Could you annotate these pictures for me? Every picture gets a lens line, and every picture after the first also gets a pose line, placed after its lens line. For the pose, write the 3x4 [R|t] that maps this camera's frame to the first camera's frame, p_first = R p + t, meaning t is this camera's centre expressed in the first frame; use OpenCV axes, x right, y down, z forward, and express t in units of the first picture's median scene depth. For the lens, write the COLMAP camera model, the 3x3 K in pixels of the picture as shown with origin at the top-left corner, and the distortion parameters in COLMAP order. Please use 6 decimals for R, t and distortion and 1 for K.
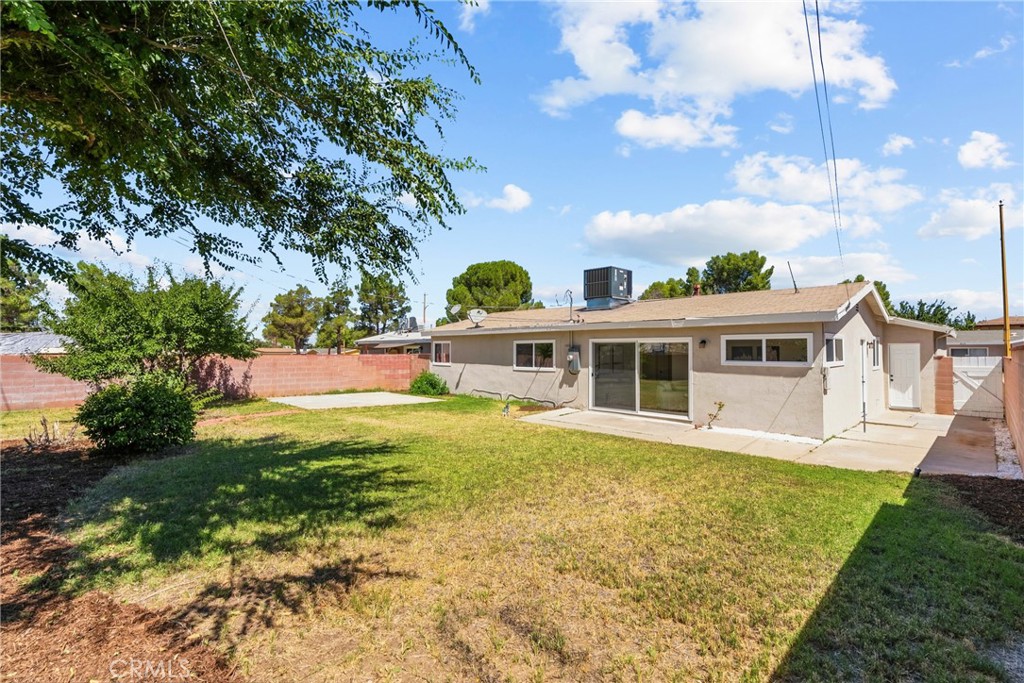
lens RADIAL K [[462.2, 0, 522.4], [0, 462.2, 344.0], [0, 0, 1]] dist [-0.001517, -0.000078]
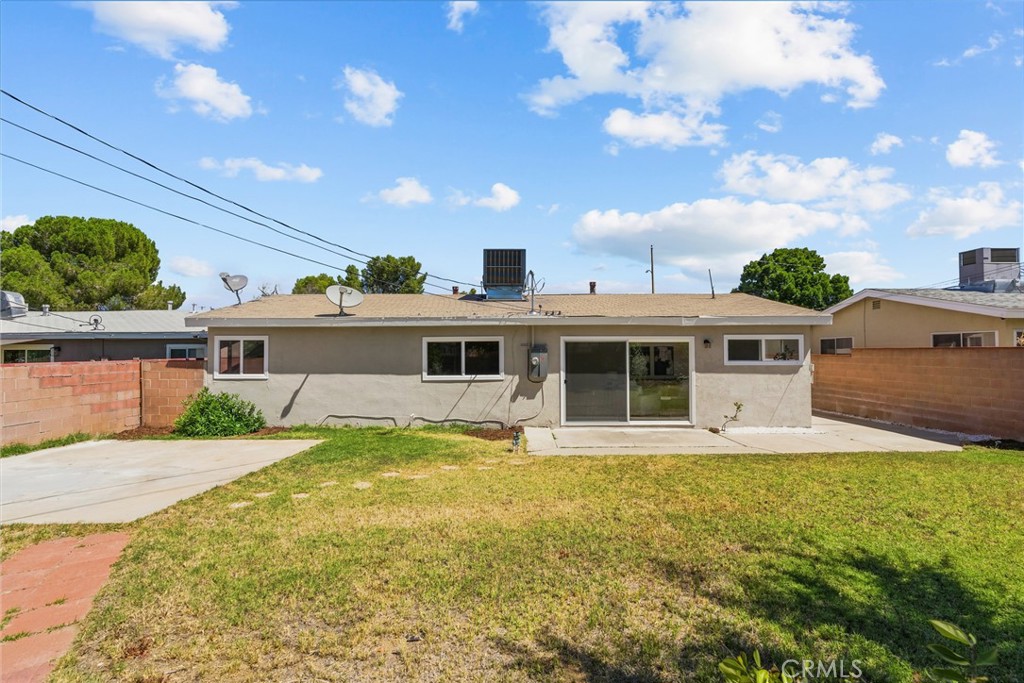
lens RADIAL K [[462.2, 0, 522.4], [0, 462.2, 344.0], [0, 0, 1]] dist [-0.001517, -0.000078]
pose [[0.707535, 0.005090, 0.706660, -0.396175], [-0.004532, 0.999986, -0.002665, 0.003540], [-0.706664, -0.001317, 0.707548, 0.418151]]
